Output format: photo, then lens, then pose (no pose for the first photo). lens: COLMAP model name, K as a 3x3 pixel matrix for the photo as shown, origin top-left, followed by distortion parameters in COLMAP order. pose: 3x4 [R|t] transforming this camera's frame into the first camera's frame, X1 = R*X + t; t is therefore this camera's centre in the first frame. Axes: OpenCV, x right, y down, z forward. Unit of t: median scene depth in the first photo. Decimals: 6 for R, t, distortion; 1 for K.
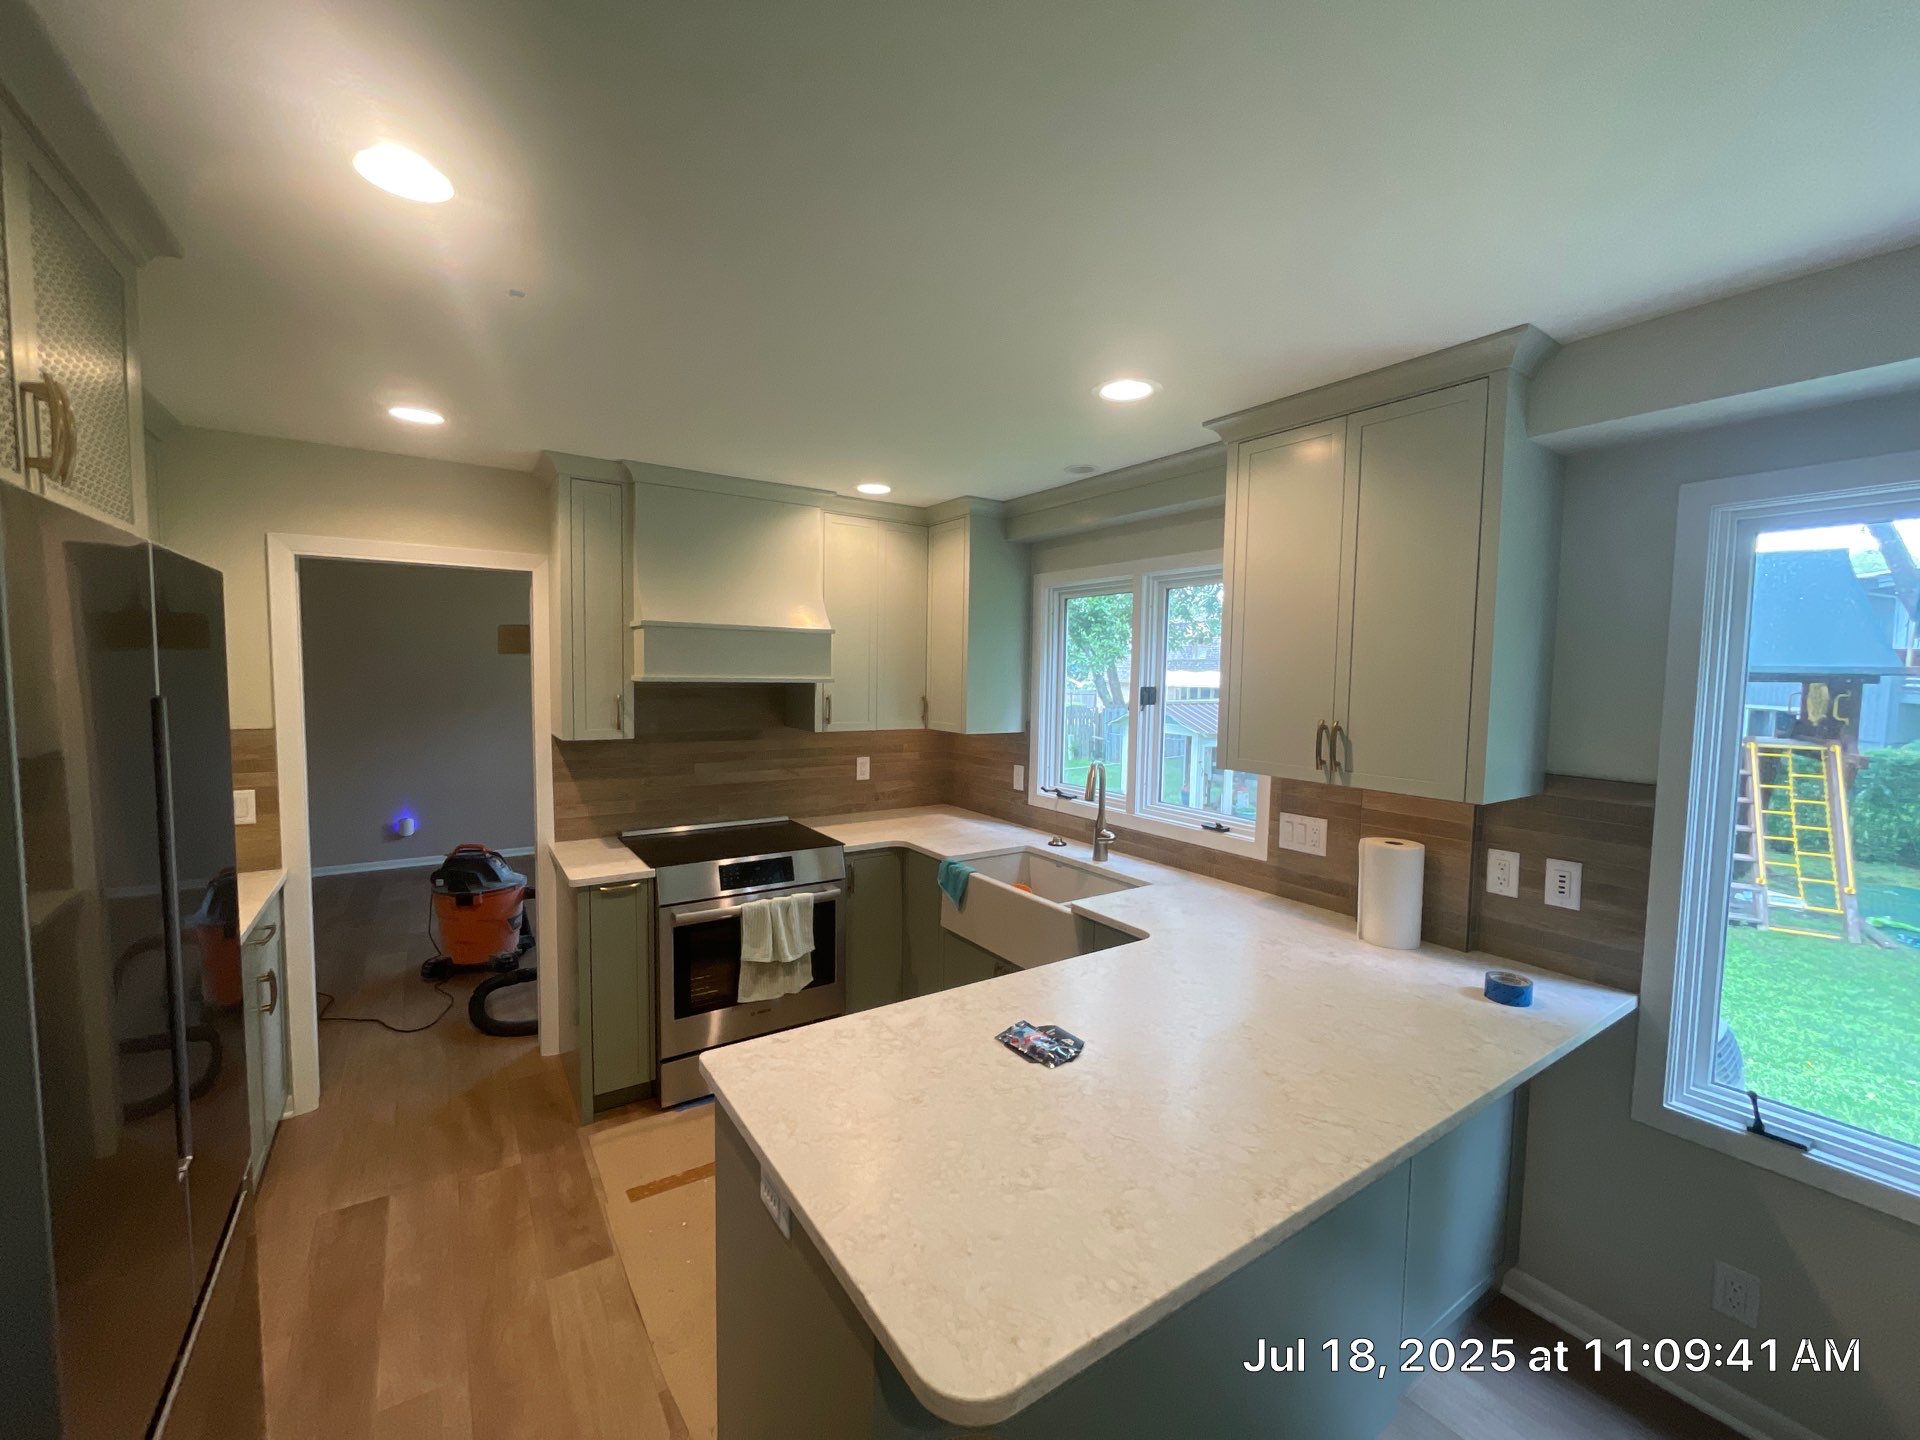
lens RADIAL K [[781.8, 0, 961.4], [0, 781.8, 716.7], [0, 0, 1]] dist [-0.000109, -0.000373]
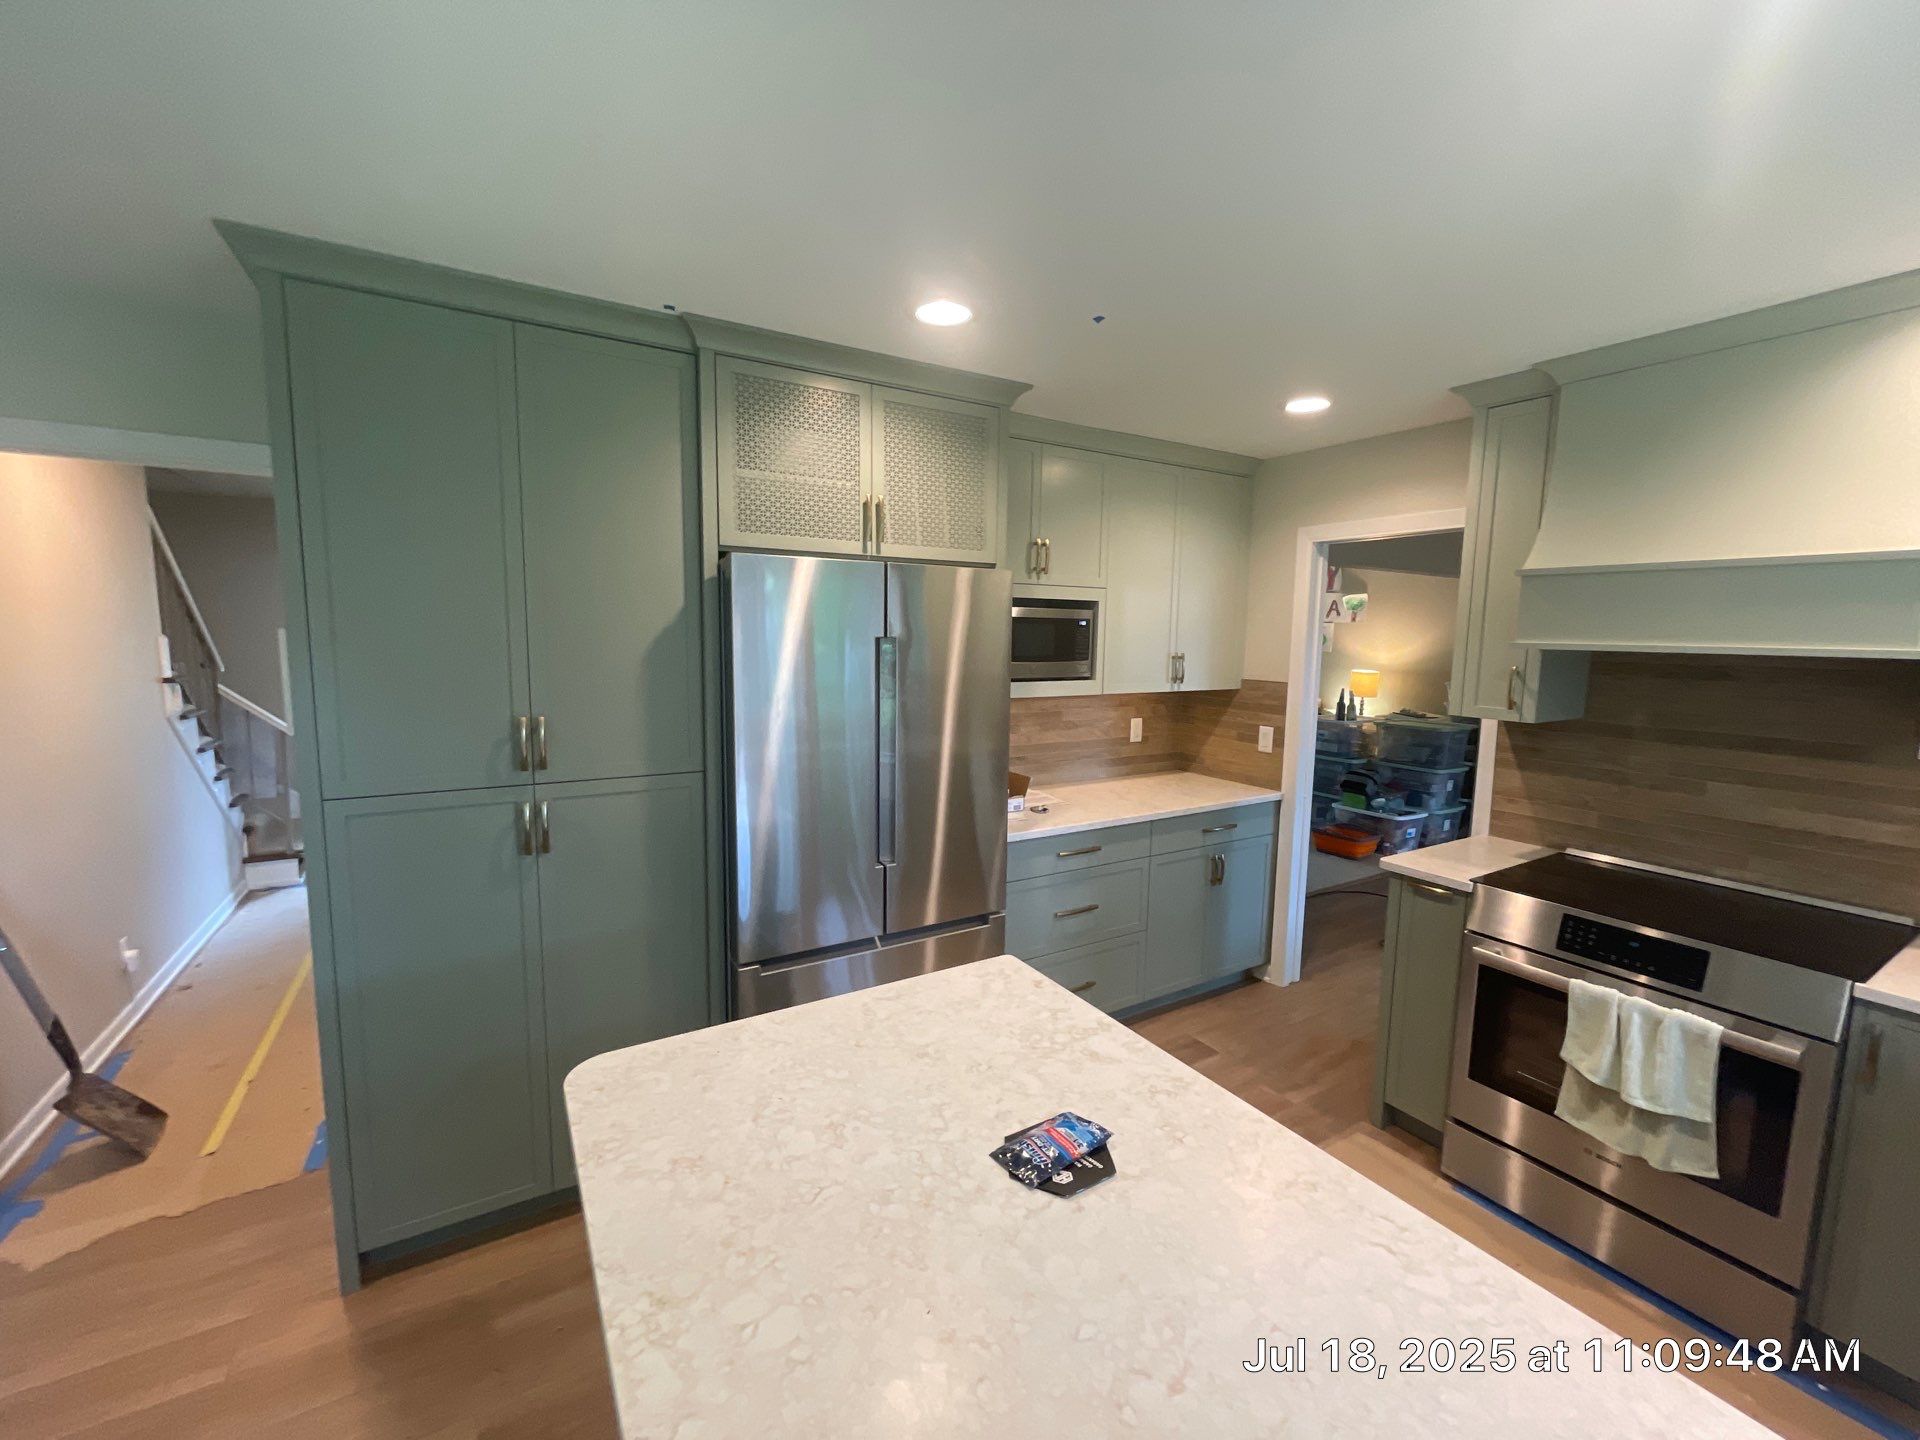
lens RADIAL K [[781.8, 0, 956.0], [0, 781.8, 725.6], [0, 0, 1]] dist [-0.000109, -0.000373]
pose [[-0.044713, 0.103589, -0.993615, 0.380732], [-0.075342, 0.991427, 0.106752, -0.008627], [0.996155, 0.079634, -0.036525, 0.462023]]
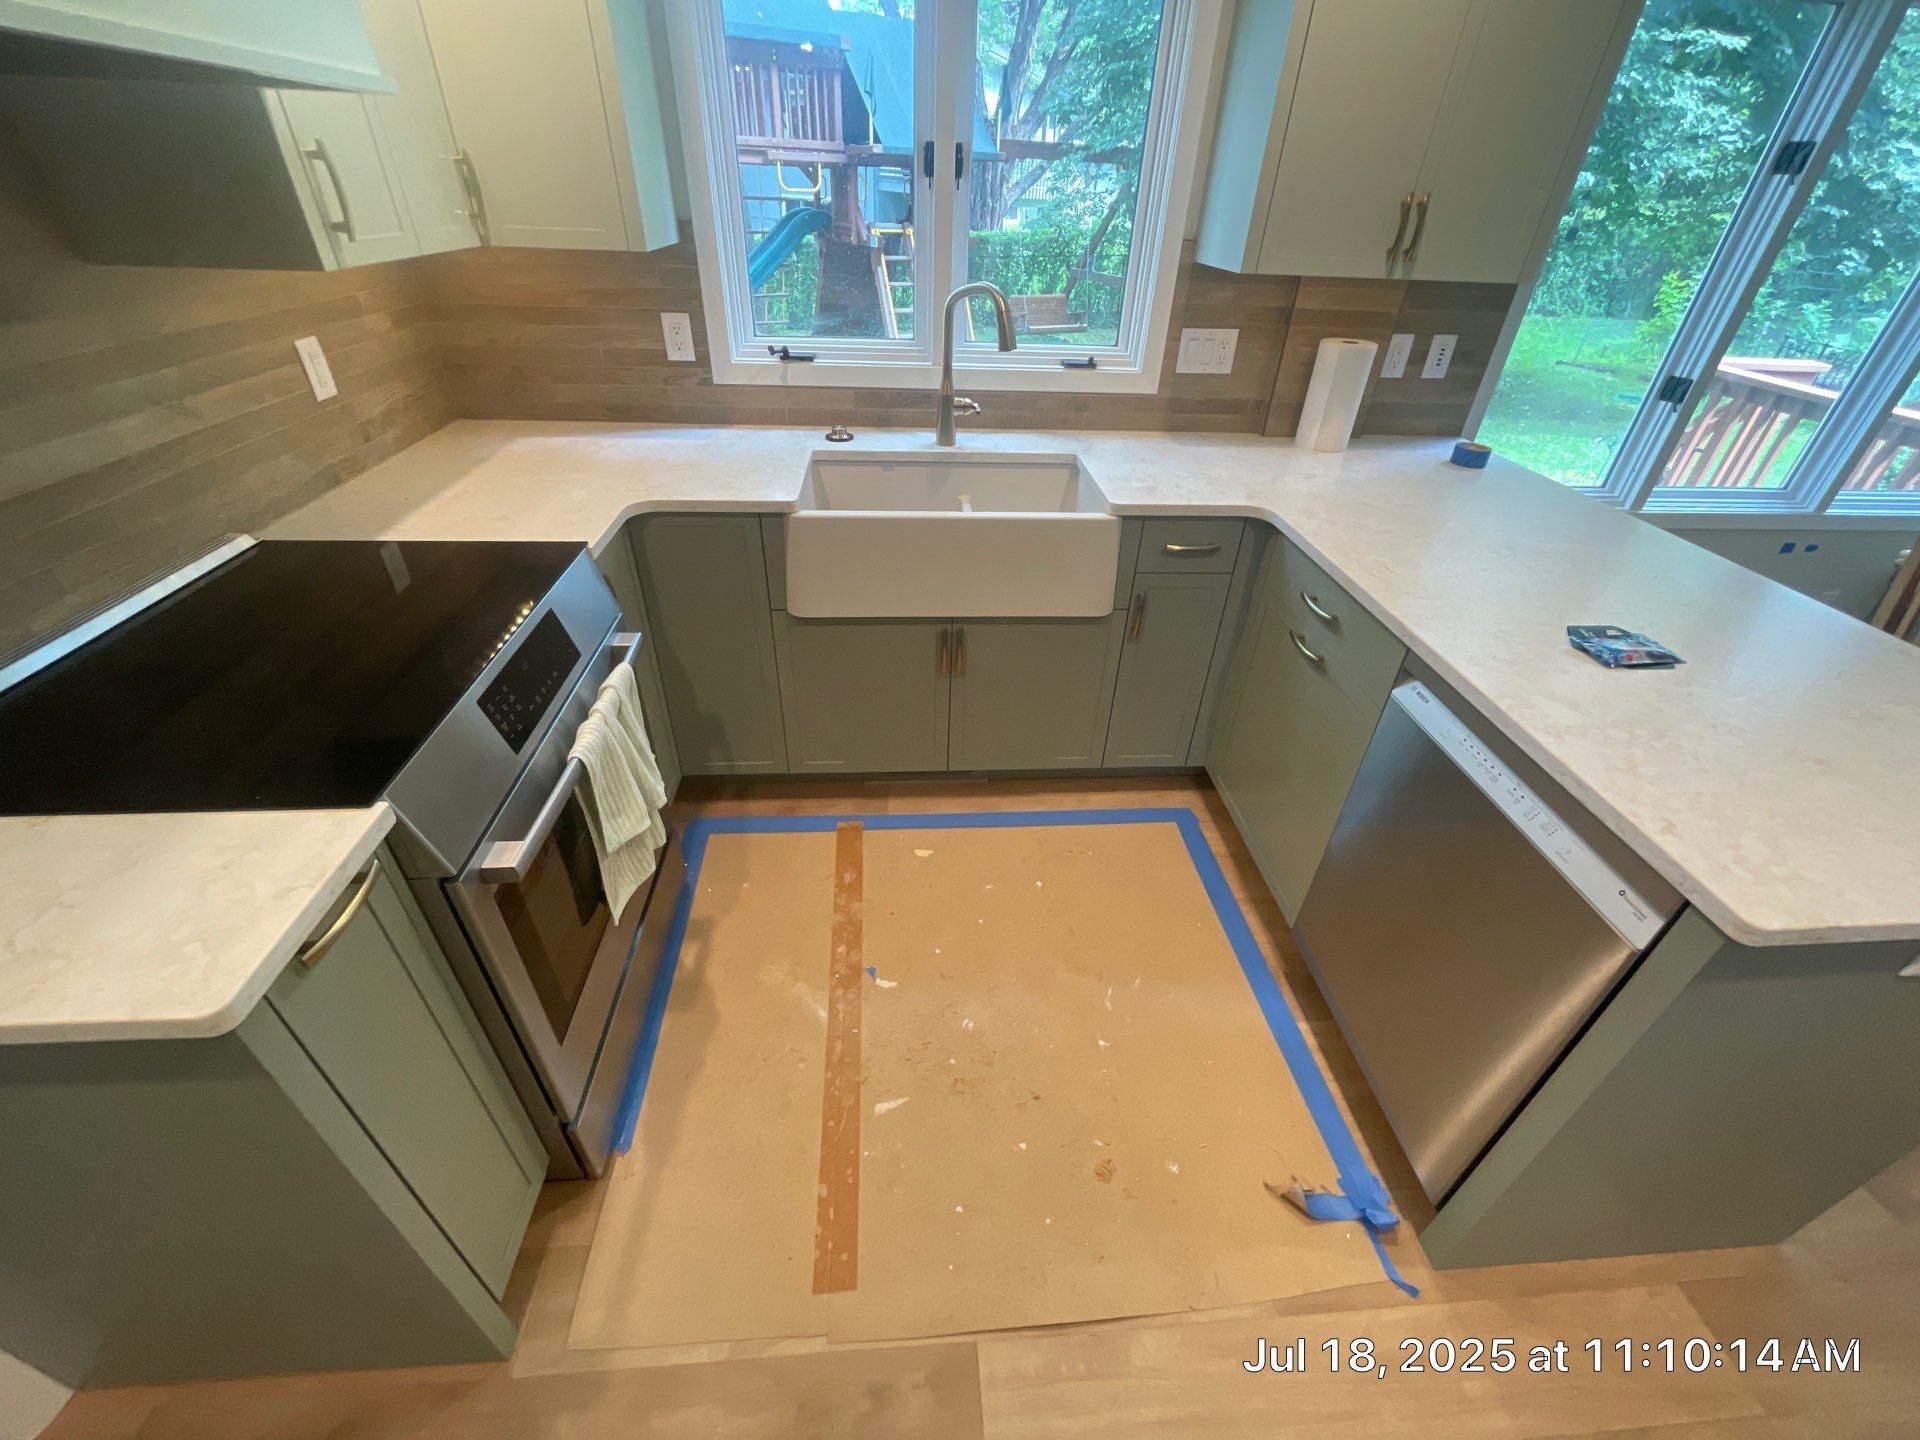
lens RADIAL K [[781.8, 0, 964.2], [0, 781.8, 720.0], [0, 0, 1]] dist [-0.000109, -0.000373]
pose [[0.490833, -0.492100, 0.718972, -0.454804], [0.022981, 0.832241, 0.553938, -0.000196], [-0.870950, -0.255368, 0.419801, 0.634089]]
